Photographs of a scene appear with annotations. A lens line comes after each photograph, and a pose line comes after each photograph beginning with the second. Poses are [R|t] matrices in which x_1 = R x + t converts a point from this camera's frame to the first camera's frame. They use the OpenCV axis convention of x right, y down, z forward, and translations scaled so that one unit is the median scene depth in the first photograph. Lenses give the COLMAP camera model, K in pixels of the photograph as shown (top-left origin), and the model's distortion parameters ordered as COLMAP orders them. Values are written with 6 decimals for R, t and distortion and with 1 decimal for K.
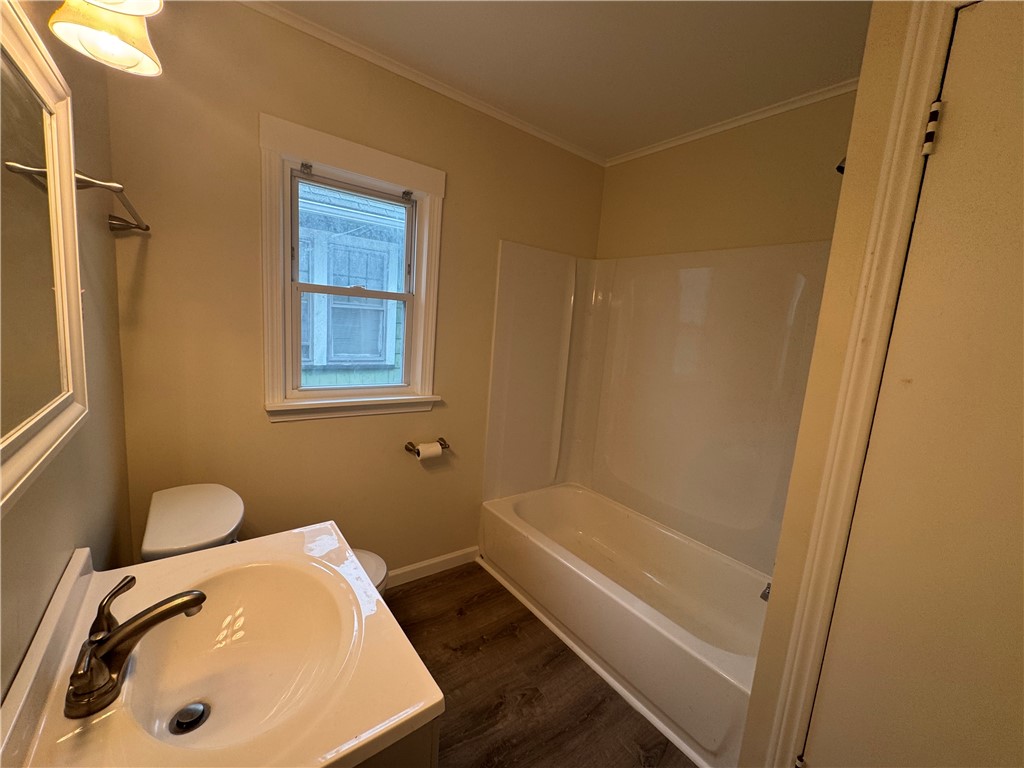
lens RADIAL K [[411.0, 0, 508.8], [0, 411.0, 382.6], [0, 0, 1]] dist [-0.000865, 0.000127]
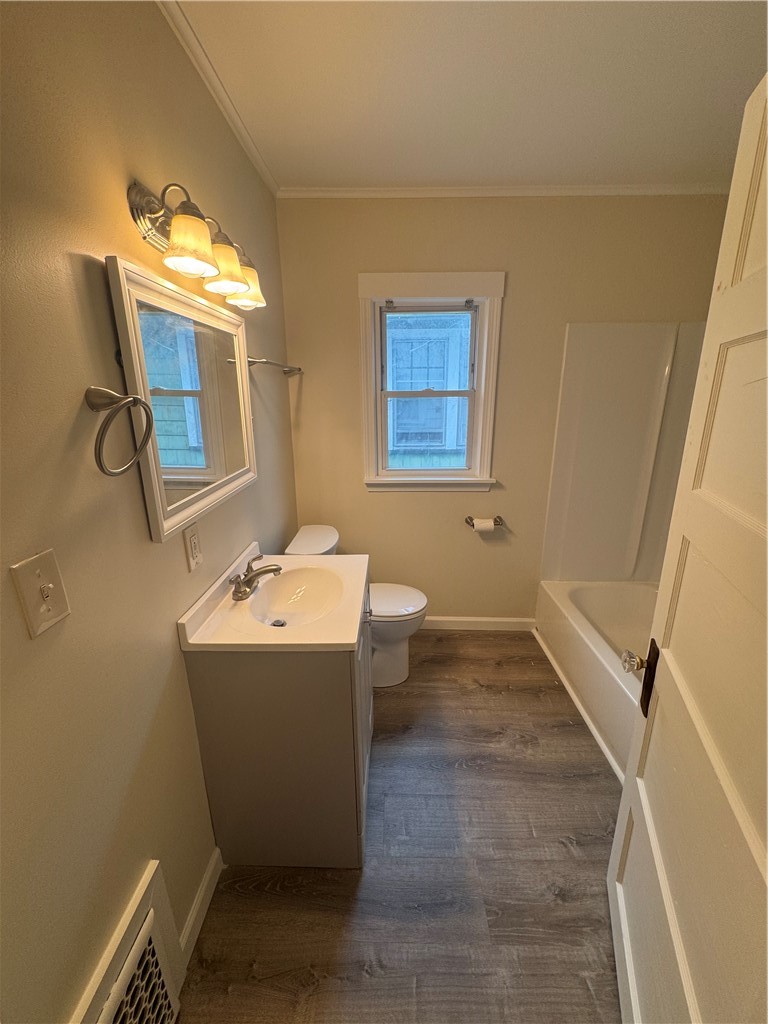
lens RADIAL K [[411.0, 0, 384.0], [0, 411.0, 512.0], [0, 0, 1]] dist [-0.000865, 0.000127]
pose [[0.779840, 0.094457, -0.618812, 0.332983], [-0.024319, 0.992375, 0.120830, -0.007034], [0.625507, -0.079179, 0.776191, -0.091545]]
